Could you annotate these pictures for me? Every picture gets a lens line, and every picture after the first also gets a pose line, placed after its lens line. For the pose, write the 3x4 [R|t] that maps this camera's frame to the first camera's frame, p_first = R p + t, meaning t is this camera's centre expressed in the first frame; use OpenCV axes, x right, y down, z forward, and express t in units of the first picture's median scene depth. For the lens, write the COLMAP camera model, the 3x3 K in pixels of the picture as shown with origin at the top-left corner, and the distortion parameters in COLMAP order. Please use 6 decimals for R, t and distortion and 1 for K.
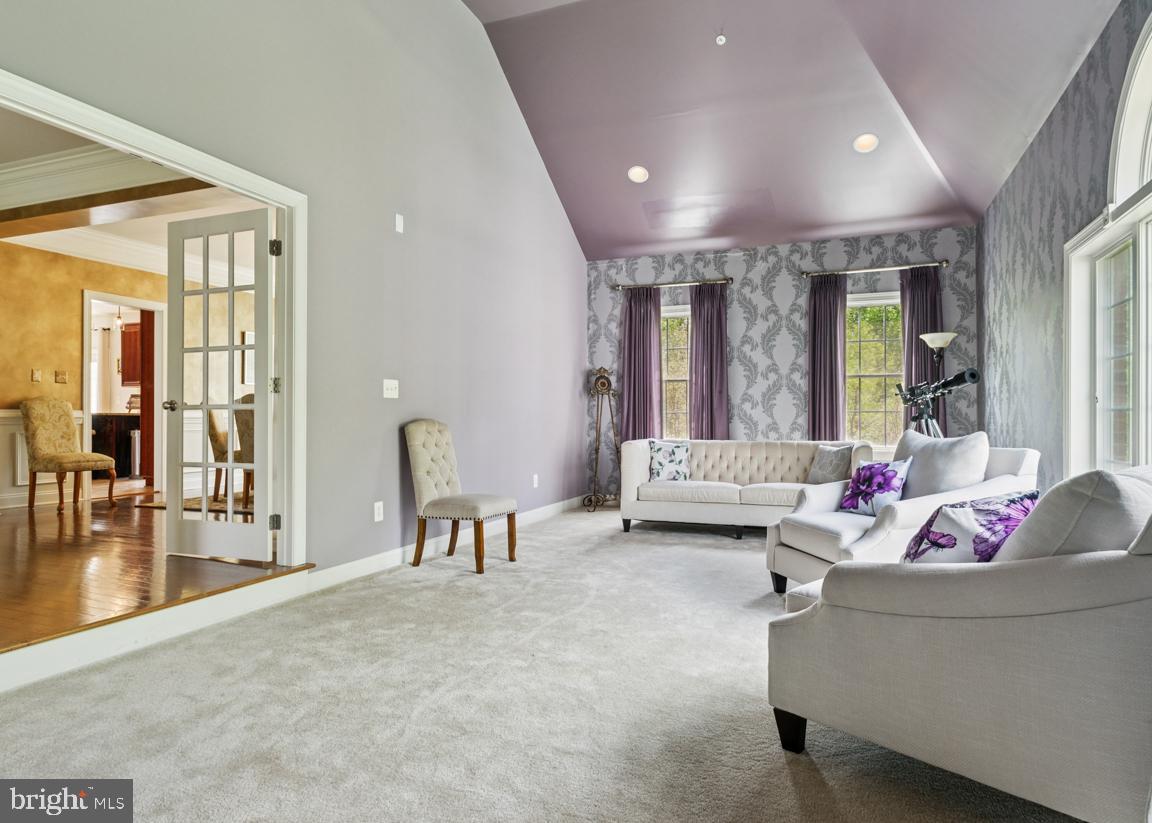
lens RADIAL K [[687.9, 0, 576.2], [0, 687.9, 411.9], [0, 0, 1]] dist [0.001903, -0.003837]
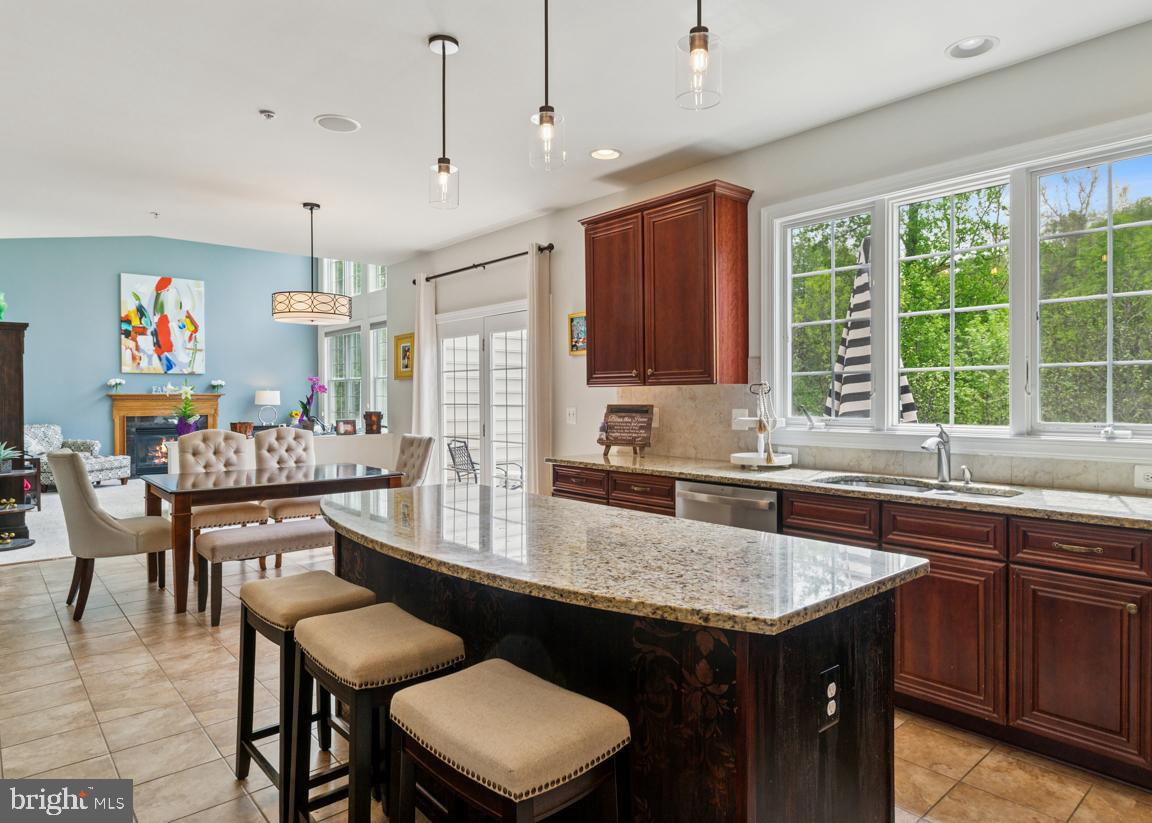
lens RADIAL K [[687.9, 0, 583.5], [0, 687.9, 404.6], [0, 0, 1]] dist [0.001903, -0.003837]
pose [[0.895956, -0.001847, -0.444139, -0.490793], [0.006794, 0.999931, 0.009547, -0.029954], [0.444091, -0.011571, 0.895907, 0.653632]]
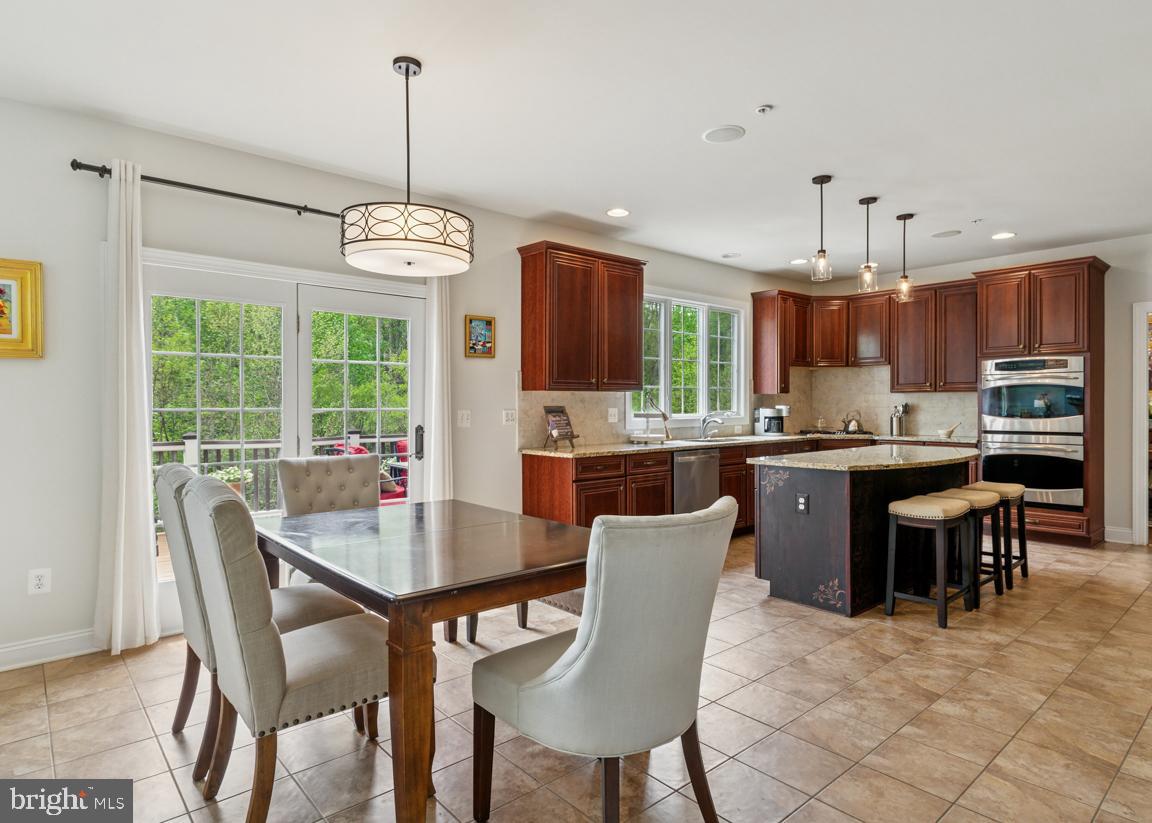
lens RADIAL K [[645.9, 0, 561.8], [0, 645.9, 407.0], [0, 0, 1]] dist [0.020064, -0.013317]
pose [[0.454492, -0.006372, 0.890728, -1.020554], [0.006038, 0.999973, 0.004073, -0.027255], [-0.890730, 0.003527, 0.454518, 0.806733]]
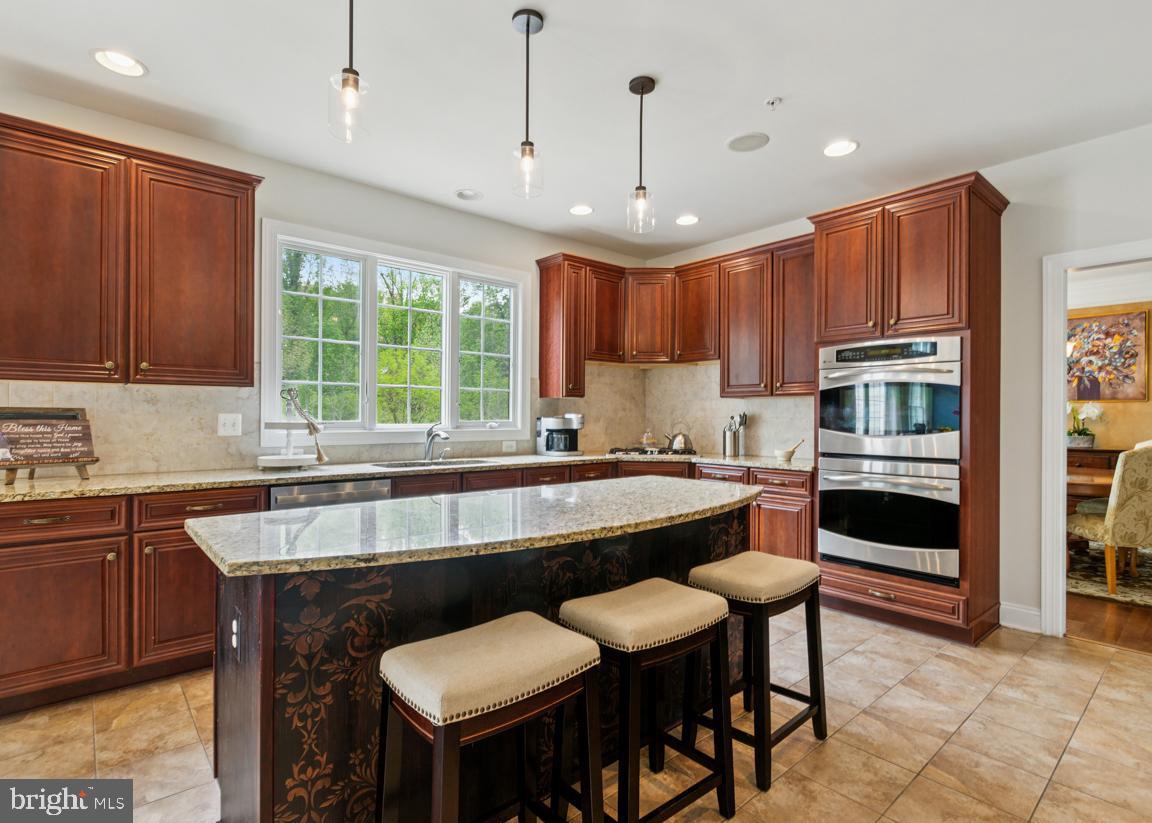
lens RADIAL K [[572.6, 0, 565.5], [0, 572.6, 418.4], [0, 0, 1]] dist [-0.000182, -0.003998]
pose [[0.453356, -0.001597, 0.891328, -0.742199], [-0.003124, 0.999989, 0.003380, -0.023203], [-0.891324, -0.004317, 0.453346, 0.727093]]
